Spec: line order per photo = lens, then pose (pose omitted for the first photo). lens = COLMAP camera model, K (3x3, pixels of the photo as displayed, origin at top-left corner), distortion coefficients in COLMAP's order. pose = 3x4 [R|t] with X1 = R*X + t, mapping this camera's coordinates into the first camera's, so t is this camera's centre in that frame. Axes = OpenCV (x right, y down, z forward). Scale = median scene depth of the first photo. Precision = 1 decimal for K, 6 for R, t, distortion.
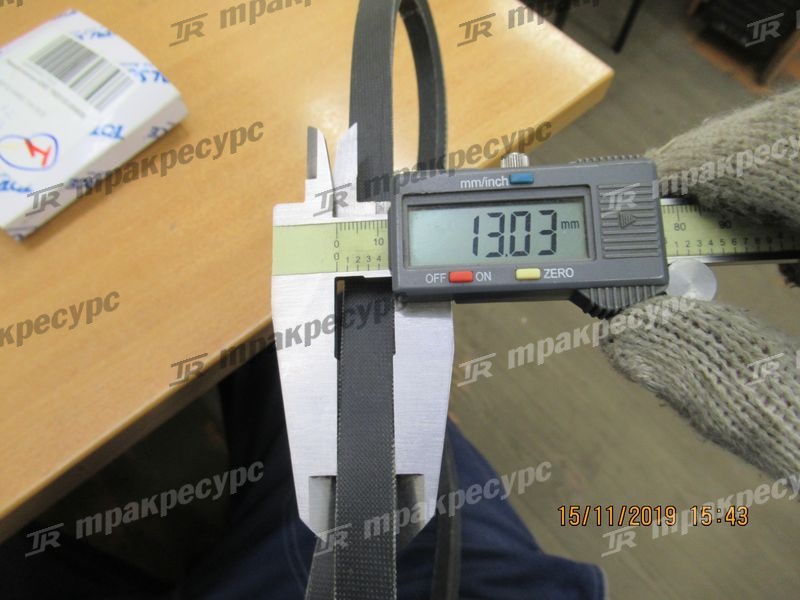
lens RADIAL K [[574.3, 0, 400.0], [0, 574.3, 300.0], [0, 0, 1]] dist [-0.002676, -0.001802]
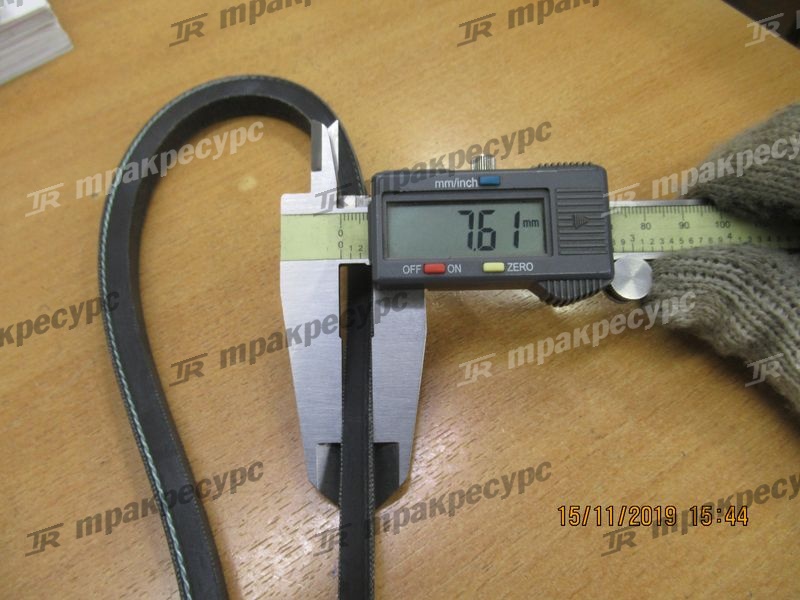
lens RADIAL K [[574.3, 0, 400.0], [0, 574.3, 300.0], [0, 0, 1]] dist [-0.002676, -0.001802]
pose [[0.991355, 0.010243, 0.130808, -0.102005], [-0.009241, 0.999923, -0.008263, 0.029394], [-0.130883, 0.006983, 0.991373, -0.074057]]
